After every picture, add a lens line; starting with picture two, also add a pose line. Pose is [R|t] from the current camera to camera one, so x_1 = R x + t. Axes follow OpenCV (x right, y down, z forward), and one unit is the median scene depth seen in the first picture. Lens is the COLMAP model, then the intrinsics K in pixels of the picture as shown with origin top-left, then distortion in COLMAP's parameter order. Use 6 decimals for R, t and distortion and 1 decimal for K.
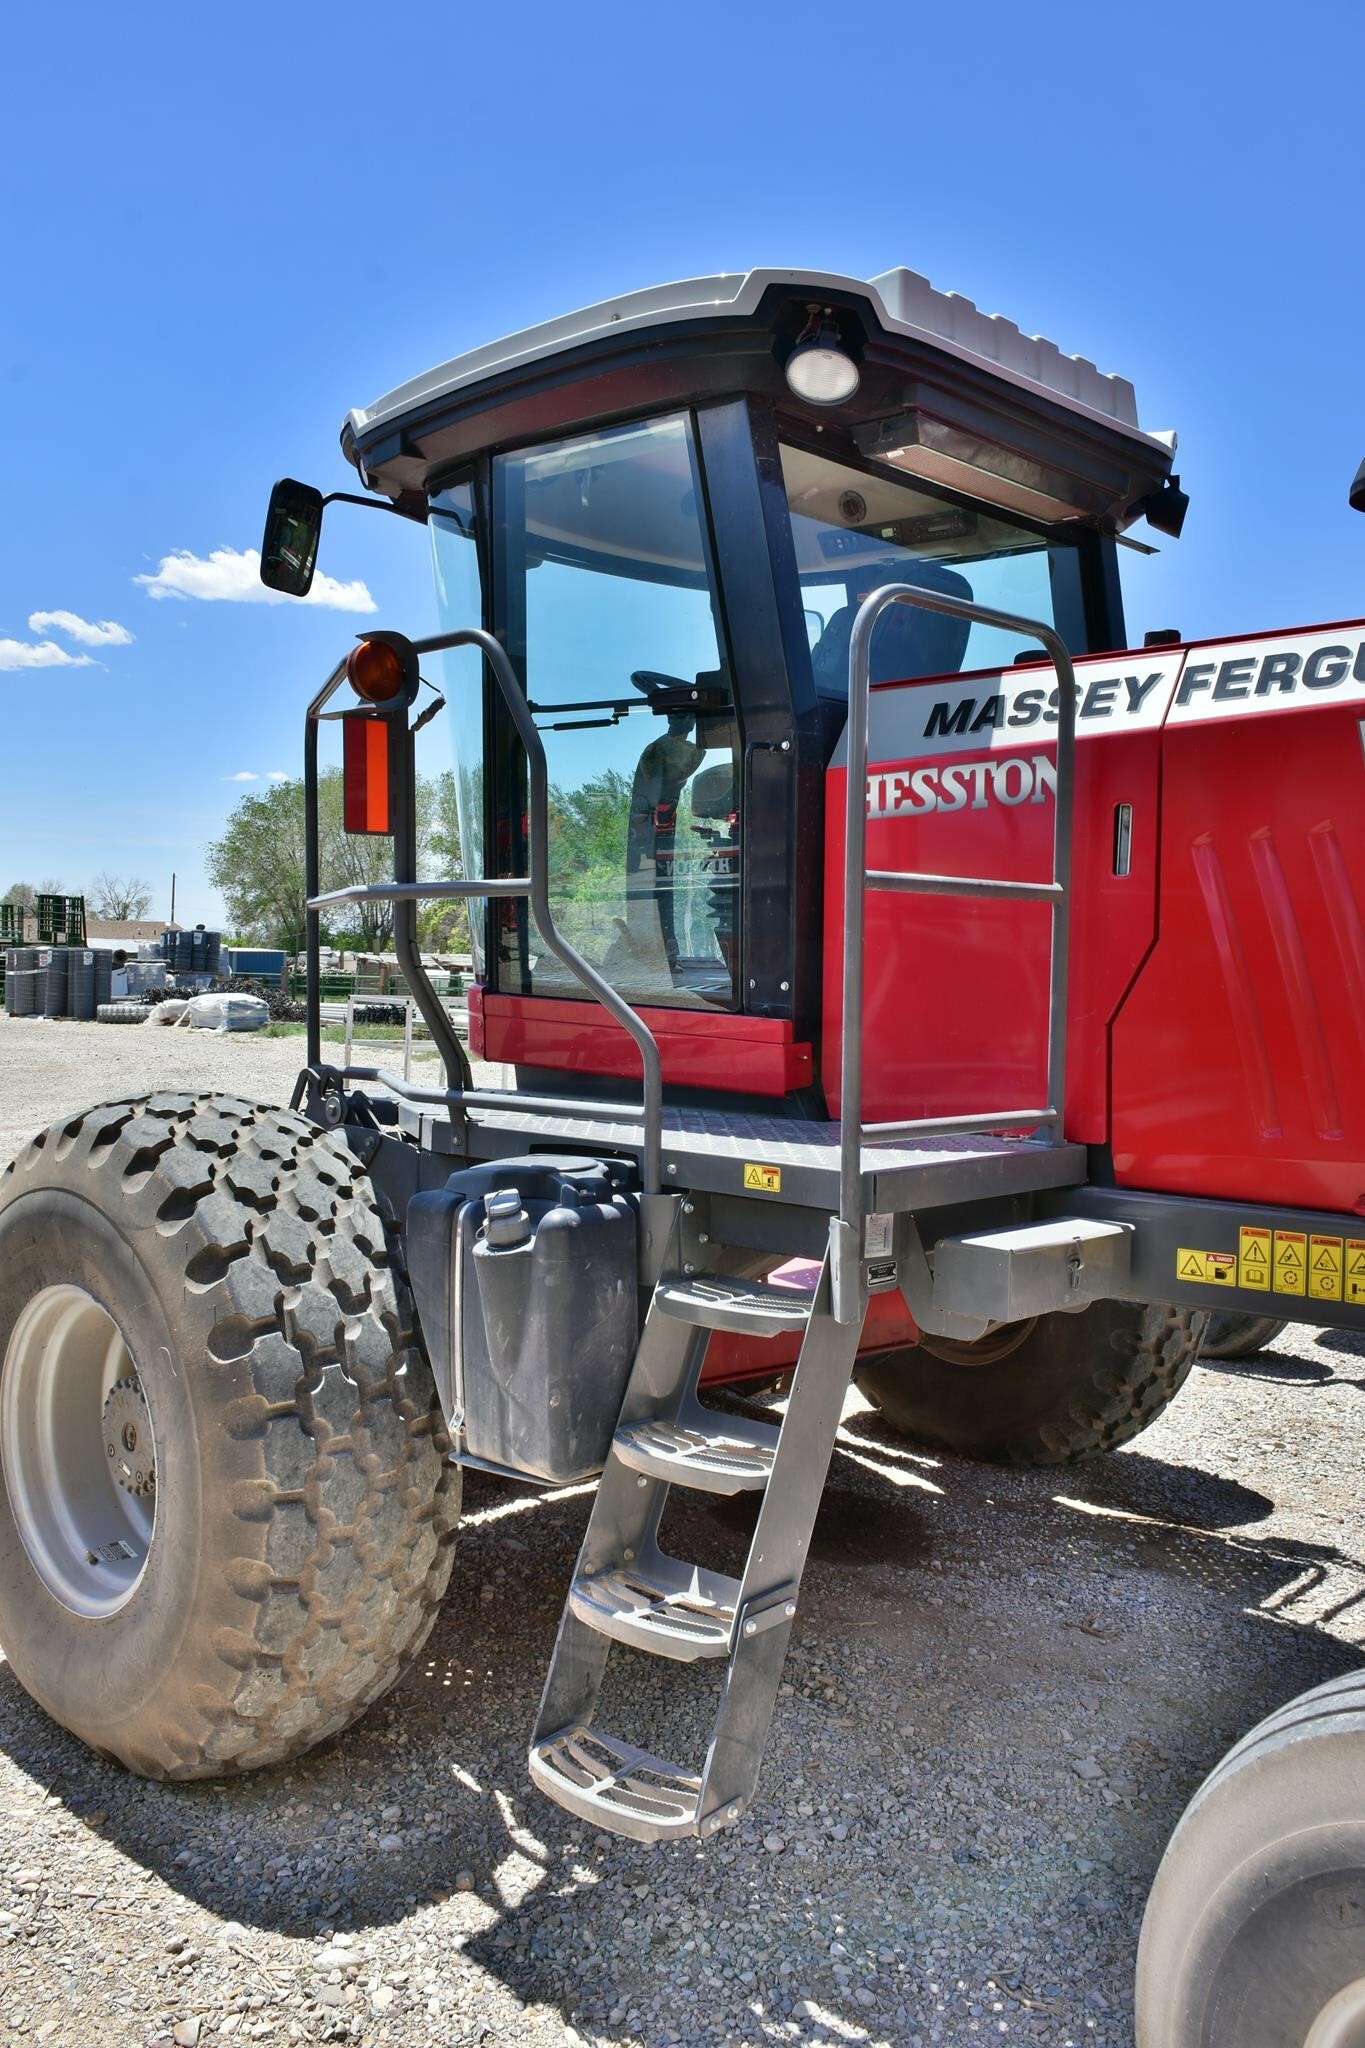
lens RADIAL K [[1733.8, 0, 669.4], [0, 1733.8, 1011.8], [0, 0, 1]] dist [0.026070, -0.002657]
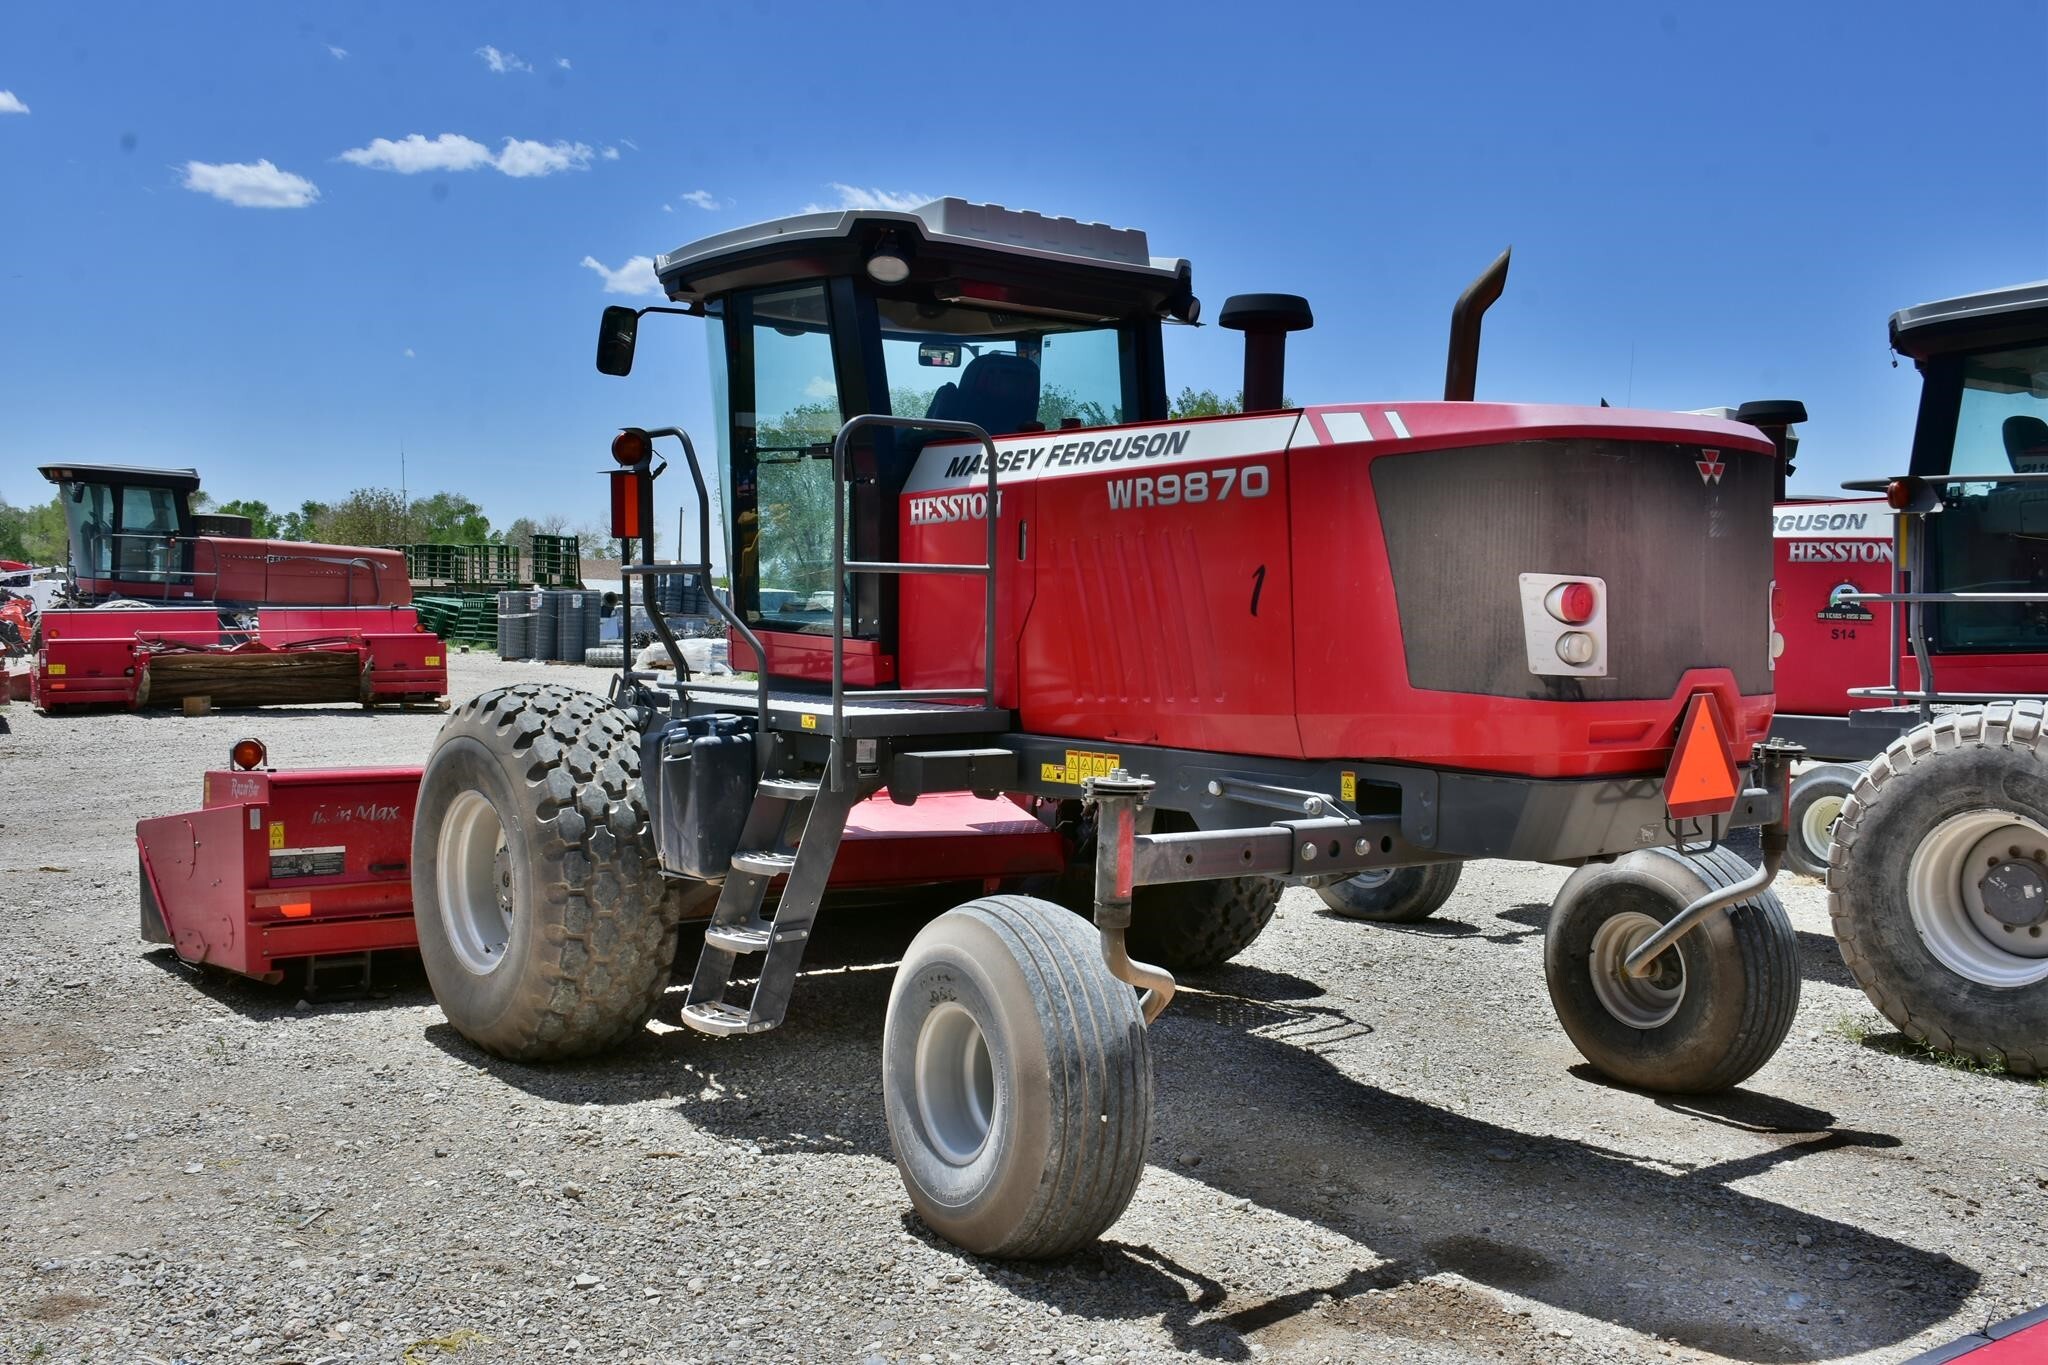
lens RADIAL K [[2078.6, 0, 1032.1], [0, 2078.6, 690.7], [0, 0, 1]] dist [-0.009681, 0.000000]
pose [[0.992679, 0.003215, -0.120738, 0.513152], [-0.001570, 0.999905, 0.013718, 0.027108], [0.120770, -0.013428, 0.992590, -1.108230]]
